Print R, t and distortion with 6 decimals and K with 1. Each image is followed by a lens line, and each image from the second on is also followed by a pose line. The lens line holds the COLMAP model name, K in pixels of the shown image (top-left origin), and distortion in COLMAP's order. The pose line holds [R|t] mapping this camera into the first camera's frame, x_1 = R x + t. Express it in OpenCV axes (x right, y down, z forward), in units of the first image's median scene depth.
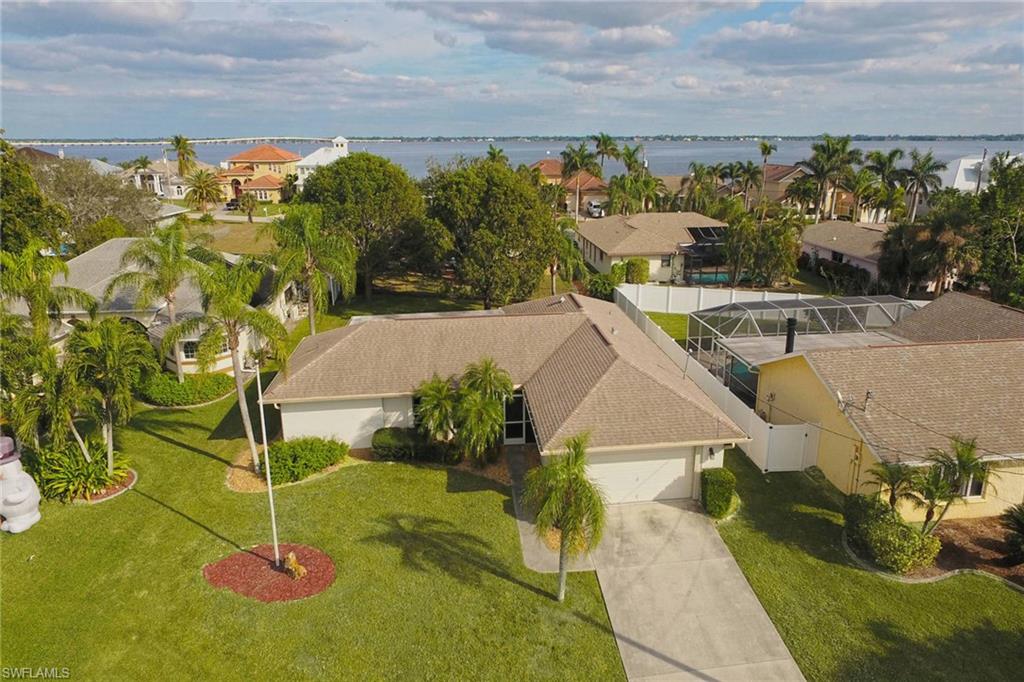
lens RADIAL K [[560.9, 0, 512.0], [0, 560.9, 341.0], [0, 0, 1]] dist [-0.000667, 0.014951]
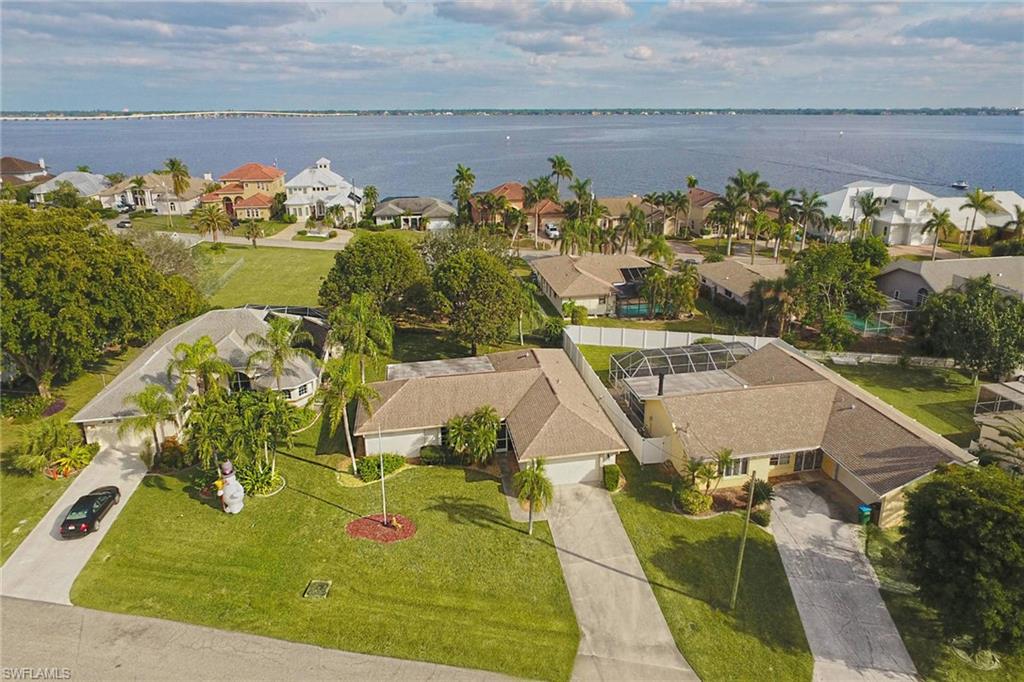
lens RADIAL K [[567.6, 0, 512.0], [0, 567.6, 341.0], [0, 0, 1]] dist [0.024737, -0.000391]
pose [[0.997512, -0.020257, 0.067519, -0.074183], [0.016651, 0.998426, 0.053551, -0.249121], [-0.068498, -0.052293, 0.996280, -0.721369]]
